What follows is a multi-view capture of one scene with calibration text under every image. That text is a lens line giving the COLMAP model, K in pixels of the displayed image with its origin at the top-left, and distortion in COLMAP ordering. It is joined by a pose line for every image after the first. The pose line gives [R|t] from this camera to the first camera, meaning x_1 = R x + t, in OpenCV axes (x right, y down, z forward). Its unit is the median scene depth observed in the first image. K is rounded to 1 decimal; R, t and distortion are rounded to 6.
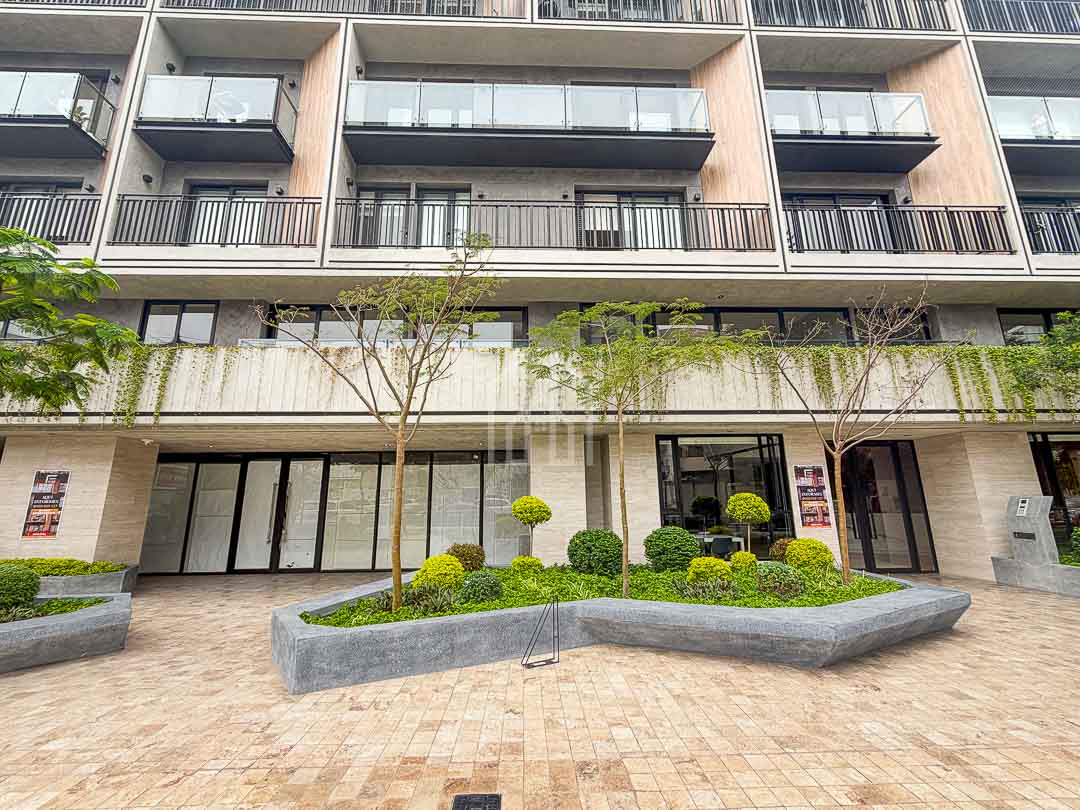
lens RADIAL K [[404.1, 0, 561.0], [0, 404.1, 429.7], [0, 0, 1]] dist [0.000957, 0.000075]
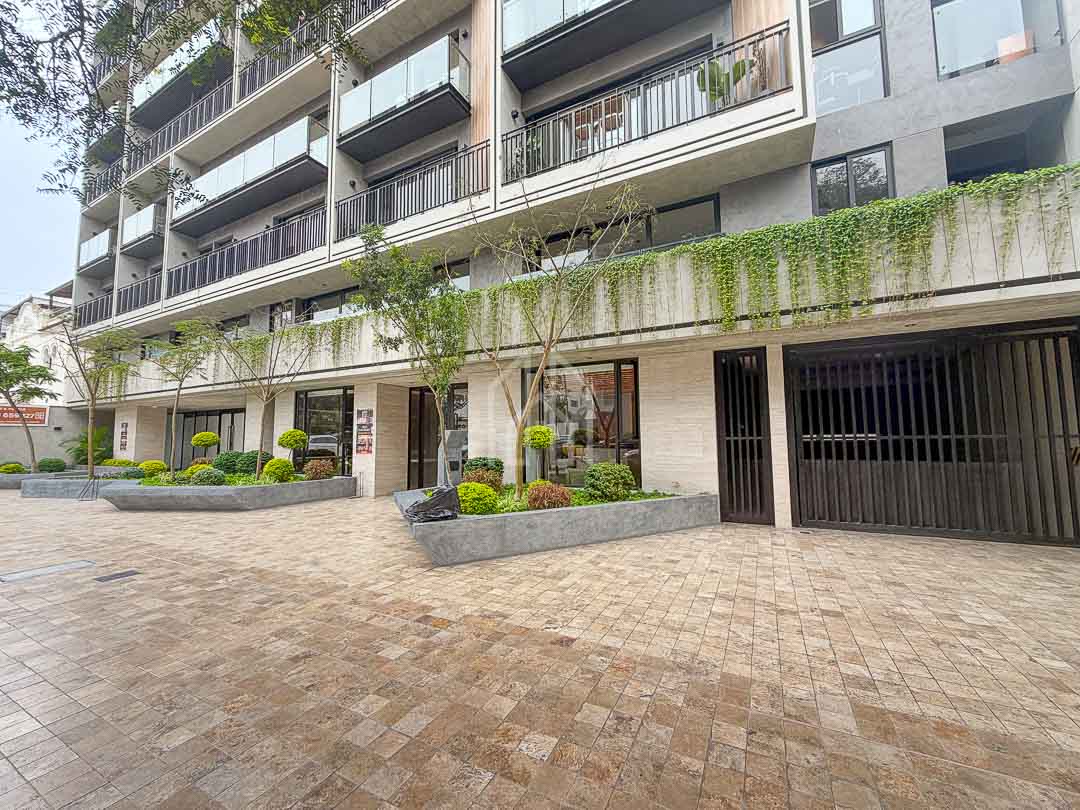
lens RADIAL K [[429.4, 0, 536.1], [0, 429.4, 405.8], [0, 0, 1]] dist [0.000366, -0.000373]
pose [[0.863718, -0.033894, -0.502835, 0.561586], [0.101841, 0.988891, 0.108276, -0.004480], [0.493579, -0.144729, 0.857574, 0.024128]]
